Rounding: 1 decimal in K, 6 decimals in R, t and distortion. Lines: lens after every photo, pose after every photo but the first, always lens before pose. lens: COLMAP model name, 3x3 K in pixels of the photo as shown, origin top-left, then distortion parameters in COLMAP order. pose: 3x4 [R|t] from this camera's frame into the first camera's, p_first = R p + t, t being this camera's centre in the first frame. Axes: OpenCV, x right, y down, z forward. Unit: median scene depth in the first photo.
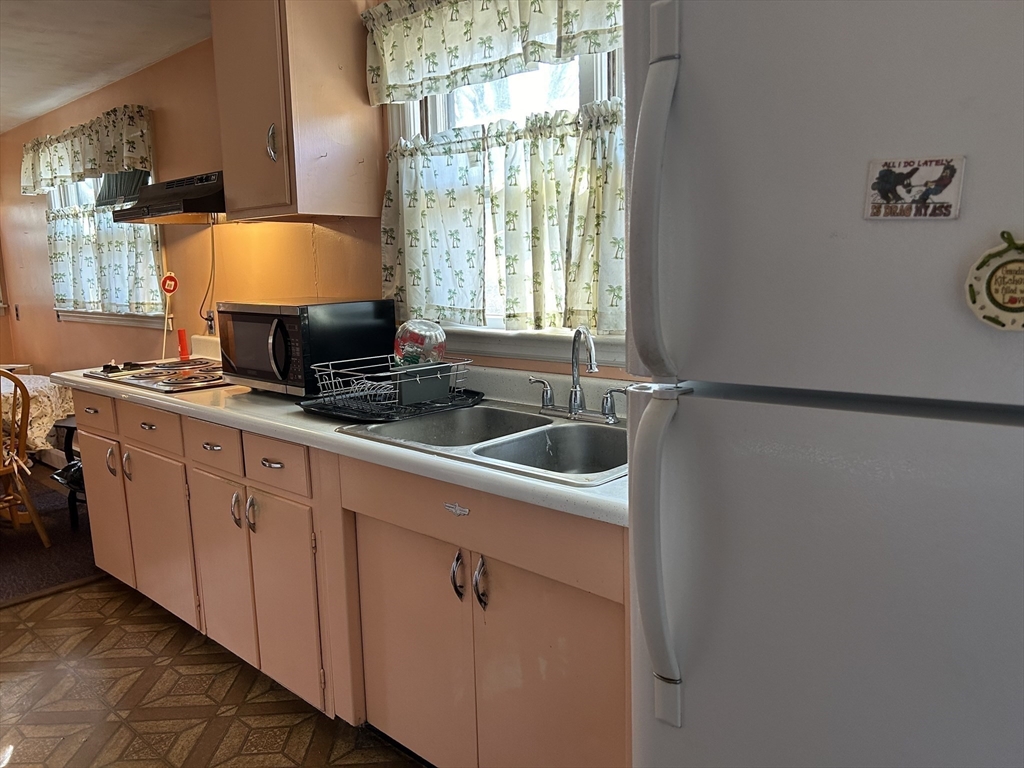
lens RADIAL K [[768.5, 0, 519.9], [0, 768.5, 383.9], [0, 0, 1]] dist [0.049974, -0.047826]
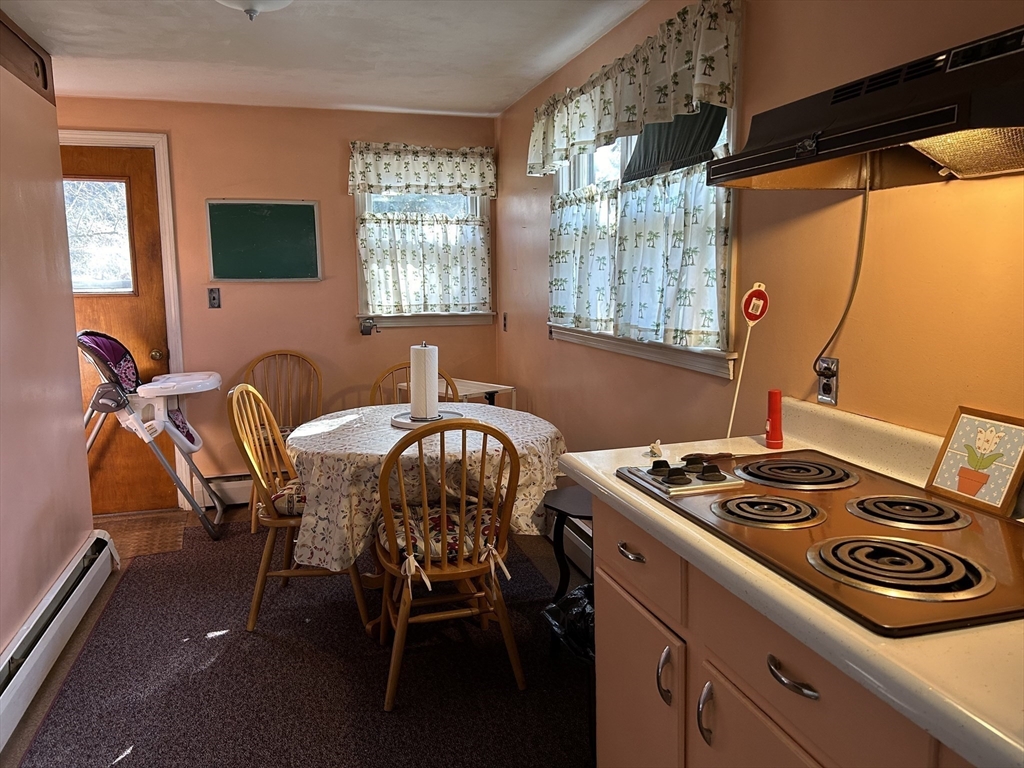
lens RADIAL K [[768.5, 0, 518.8], [0, 768.5, 381.1], [0, 0, 1]] dist [0.049974, -0.047826]
pose [[0.857745, 0.087818, -0.506520, -0.287165], [-0.090467, 0.995710, 0.019433, -0.064138], [0.506053, 0.029155, 0.862009, 0.406088]]
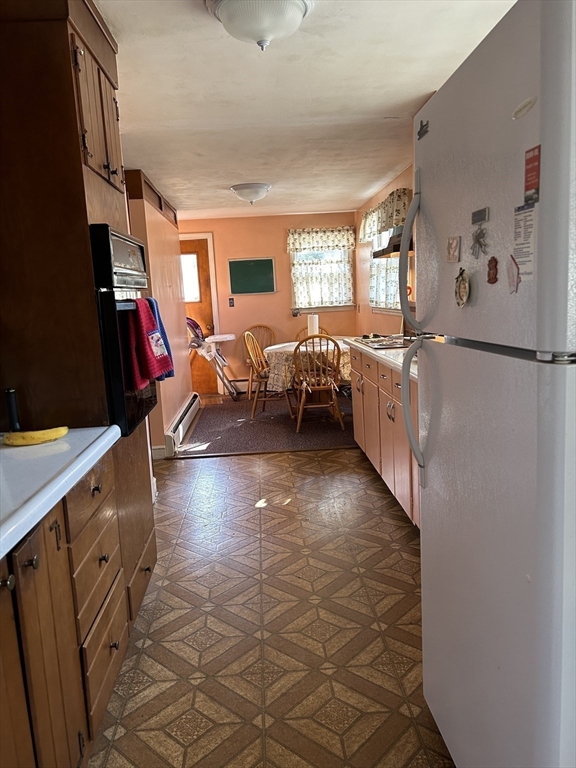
lens RADIAL K [[576.4, 0, 271.8], [0, 576.4, 402.2], [0, 0, 1]] dist [0.049974, -0.047826]
pose [[0.697795, 0.118920, -0.706357, 0.265429], [-0.073047, 0.992795, 0.094982, 0.016832], [0.712563, -0.014680, 0.701455, -0.126881]]
